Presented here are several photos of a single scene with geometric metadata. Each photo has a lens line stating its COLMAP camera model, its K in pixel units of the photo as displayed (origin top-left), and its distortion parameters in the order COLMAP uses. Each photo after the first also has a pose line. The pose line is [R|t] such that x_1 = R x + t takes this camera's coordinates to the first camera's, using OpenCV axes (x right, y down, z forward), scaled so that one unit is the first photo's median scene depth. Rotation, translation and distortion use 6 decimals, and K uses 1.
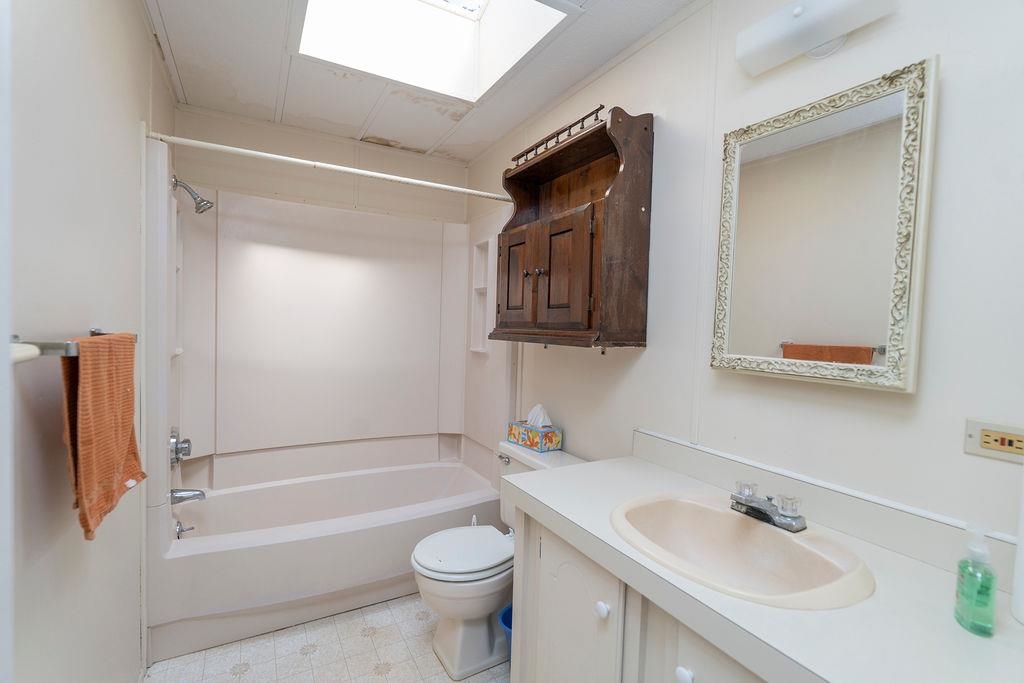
lens RADIAL K [[458.4, 0, 512.0], [0, 458.4, 341.5], [0, 0, 1]] dist [0.001871, 0.000236]
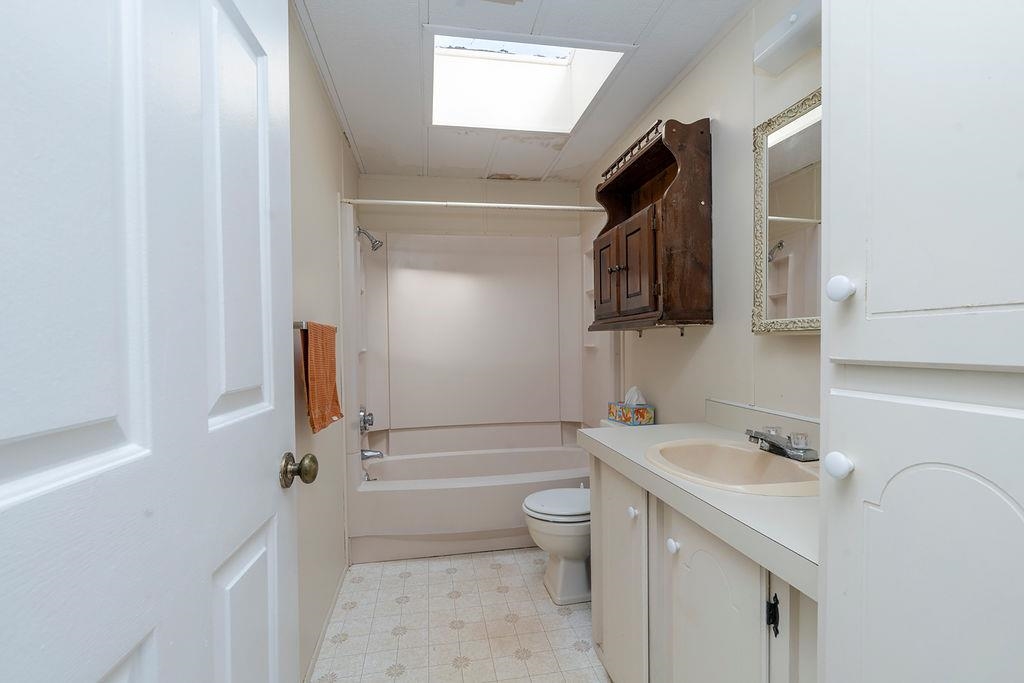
lens RADIAL K [[449.8, 0, 512.0], [0, 449.8, 341.5], [0, 0, 1]] dist [0.010711, -0.000118]
pose [[0.946361, -0.044301, -0.320060, 0.165916], [0.034435, 0.998743, -0.036424, 0.071703], [0.321271, 0.023449, 0.946697, -0.182598]]
